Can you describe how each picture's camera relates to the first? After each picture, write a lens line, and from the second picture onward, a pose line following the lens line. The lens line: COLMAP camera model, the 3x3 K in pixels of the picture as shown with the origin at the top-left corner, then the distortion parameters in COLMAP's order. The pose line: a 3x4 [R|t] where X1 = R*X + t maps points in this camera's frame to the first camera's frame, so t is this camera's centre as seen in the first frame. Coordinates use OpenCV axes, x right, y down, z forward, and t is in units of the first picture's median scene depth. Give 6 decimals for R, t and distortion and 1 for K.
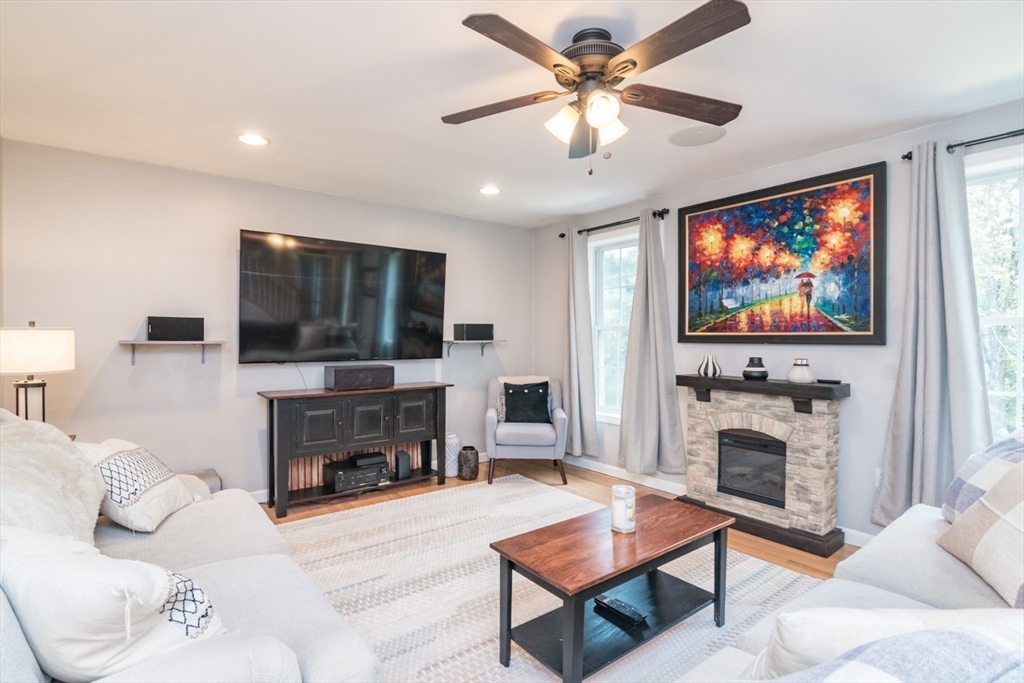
lens RADIAL K [[498.9, 0, 515.5], [0, 498.9, 342.1], [0, 0, 1]] dist [-0.025077, 0.001496]
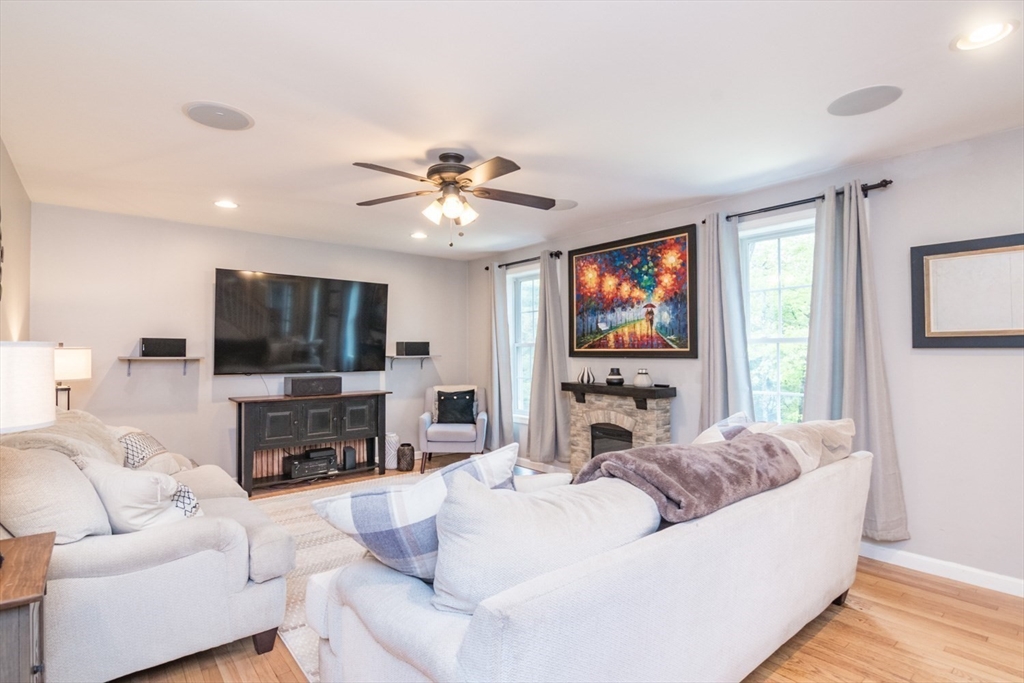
lens RADIAL K [[498.9, 0, 511.8], [0, 498.9, 345.1], [0, 0, 1]] dist [-0.025077, 0.001496]
pose [[0.999407, -0.002480, 0.034336, 0.152063], [0.003275, 0.999727, -0.023122, -0.000252], [-0.034269, 0.023220, 0.999143, -0.278119]]
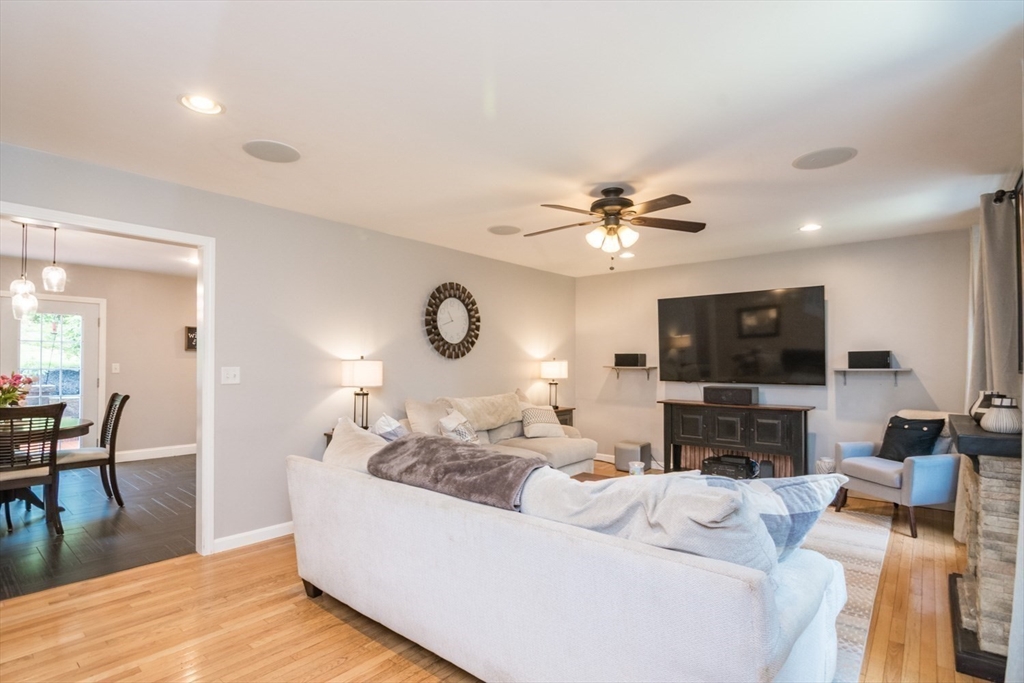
lens RADIAL K [[498.9, 0, 503.7], [0, 498.9, 350.4], [0, 0, 1]] dist [-0.025077, 0.001496]
pose [[0.194312, -0.025435, -0.980610, 0.955090], [-0.012191, 0.999524, -0.028341, -0.003718], [0.980864, 0.017461, 0.193909, 0.171430]]
